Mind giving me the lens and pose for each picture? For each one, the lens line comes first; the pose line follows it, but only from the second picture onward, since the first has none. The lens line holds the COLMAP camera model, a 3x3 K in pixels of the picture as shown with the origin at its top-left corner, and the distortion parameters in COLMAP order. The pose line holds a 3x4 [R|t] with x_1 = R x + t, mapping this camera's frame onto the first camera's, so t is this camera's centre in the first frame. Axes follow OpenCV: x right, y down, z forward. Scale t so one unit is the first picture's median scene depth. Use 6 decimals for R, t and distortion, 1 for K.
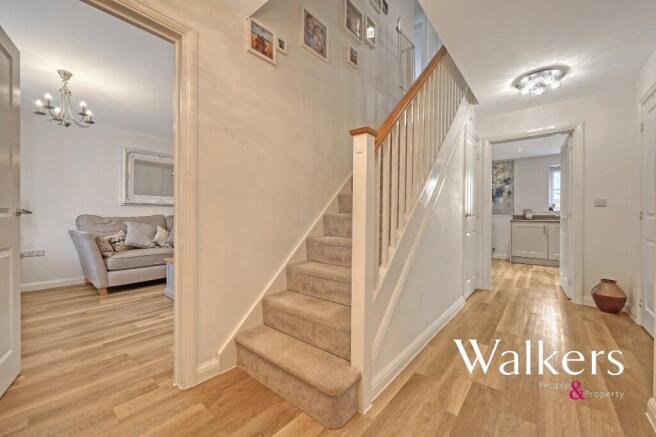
lens RADIAL K [[261.9, 0, 331.4], [0, 261.9, 218.7], [0, 0, 1]] dist [-0.000051, -0.000076]
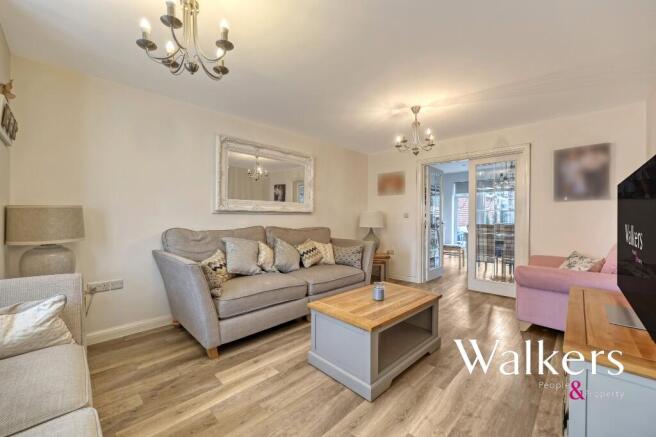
lens RADIAL K [[261.9, 0, 331.4], [0, 261.9, 218.7], [0, 0, 1]] dist [-0.000051, -0.000076]
pose [[0.996183, 0.000316, -0.087289, -0.447787], [-0.000628, 0.999994, -0.003540, -0.037879], [0.087287, 0.003581, 0.996177, 0.330218]]
